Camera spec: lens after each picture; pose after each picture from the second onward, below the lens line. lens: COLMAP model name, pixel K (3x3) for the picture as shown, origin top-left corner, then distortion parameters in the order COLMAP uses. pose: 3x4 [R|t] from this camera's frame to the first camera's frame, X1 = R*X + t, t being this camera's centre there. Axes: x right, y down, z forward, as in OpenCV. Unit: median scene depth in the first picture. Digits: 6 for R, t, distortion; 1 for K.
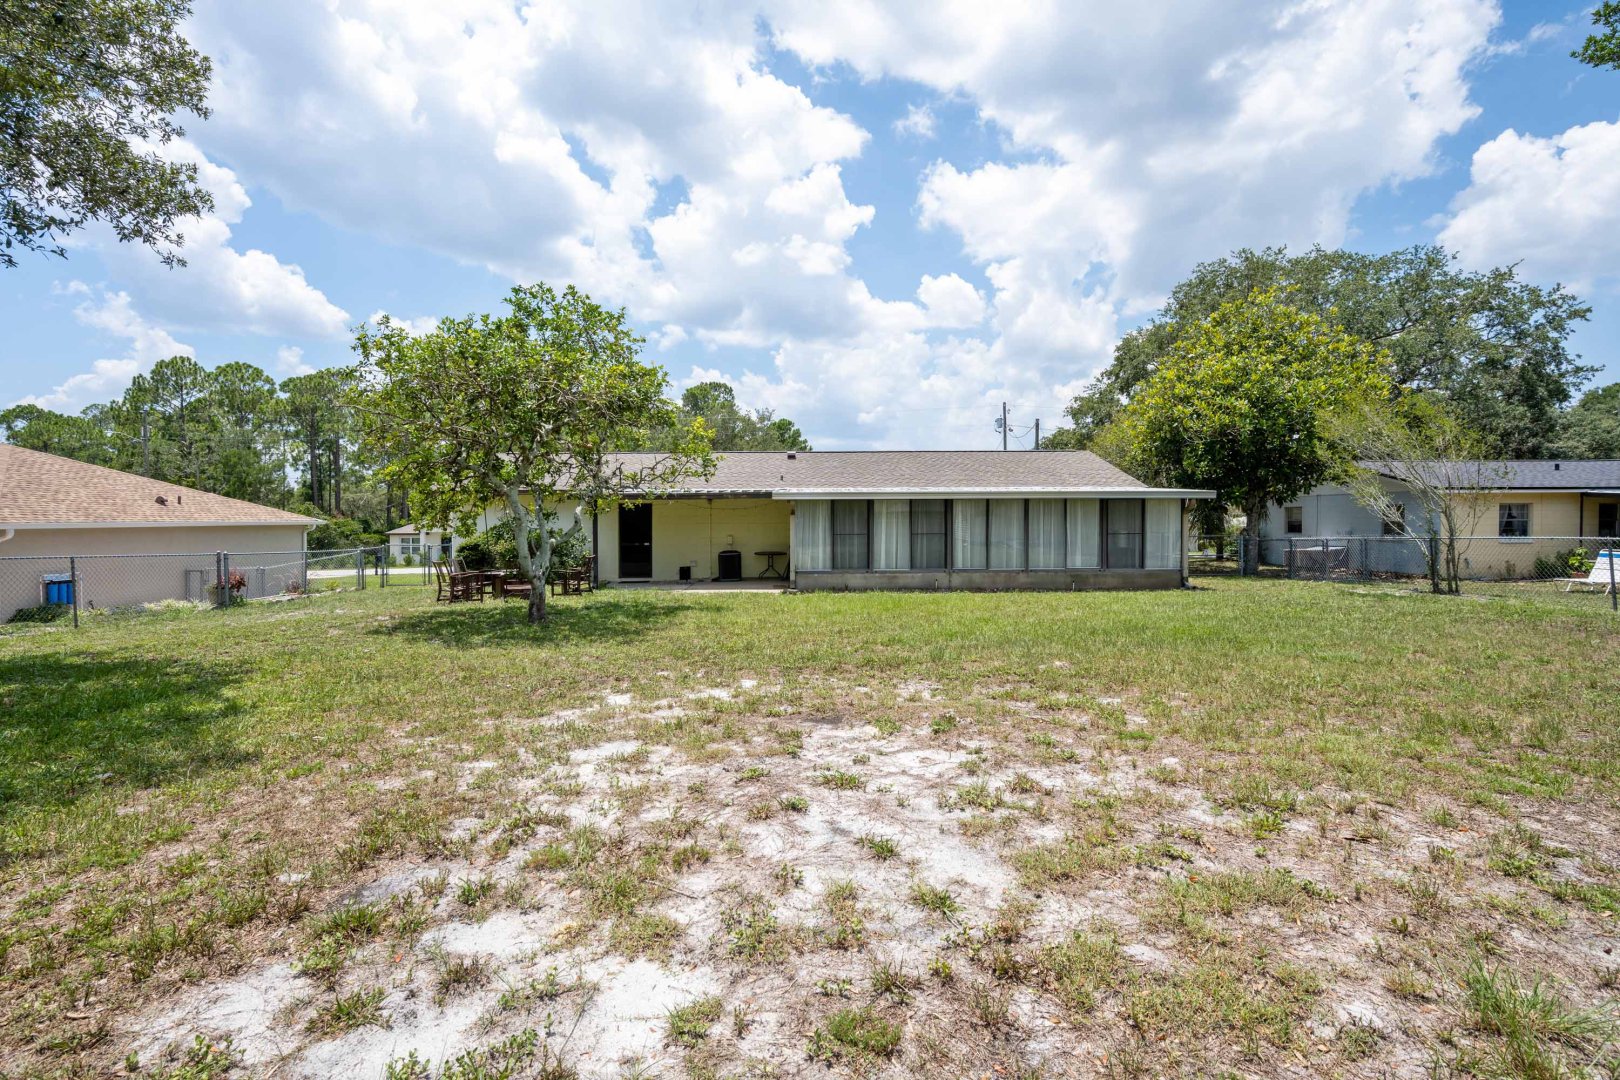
lens RADIAL K [[723.8, 0, 806.0], [0, 723.8, 533.5], [0, 0, 1]] dist [0.000004, 0.000271]
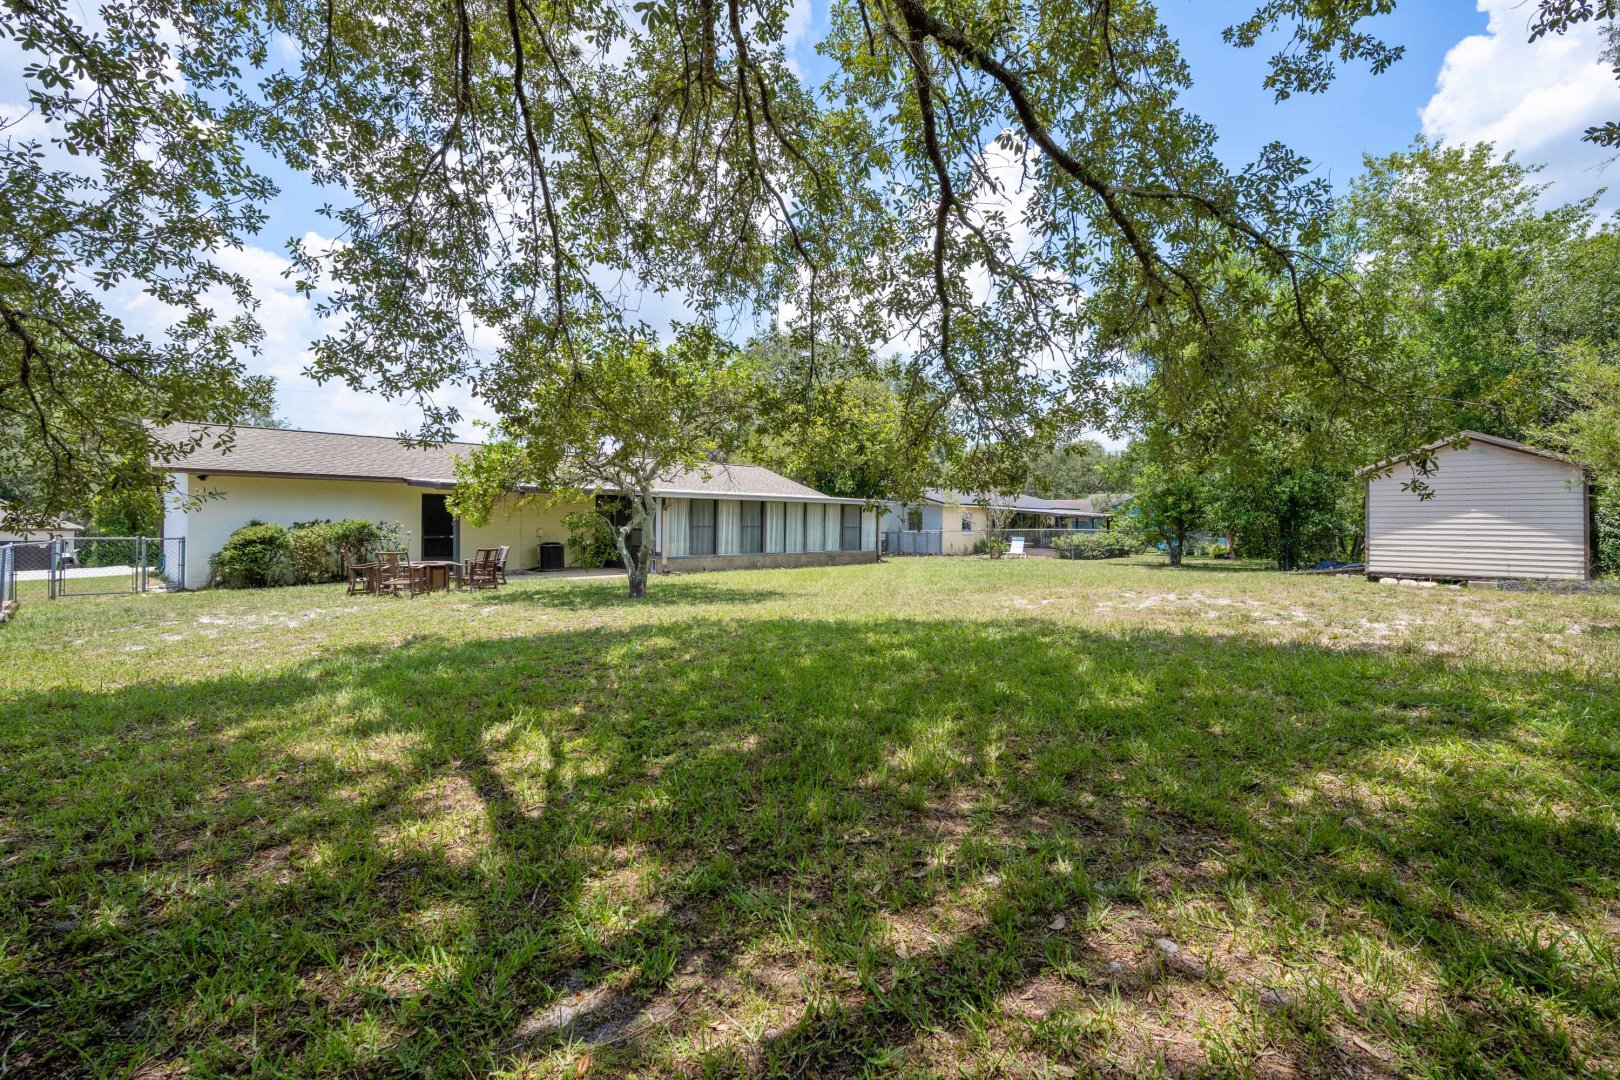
lens RADIAL K [[723.8, 0, 810.7], [0, 723.8, 532.4], [0, 0, 1]] dist [0.000004, 0.000271]
pose [[0.742498, 0.000970, 0.669848, -0.636297], [-0.000018, 0.999999, -0.001427, 0.014034], [-0.669848, 0.001047, 0.742497, -0.060649]]
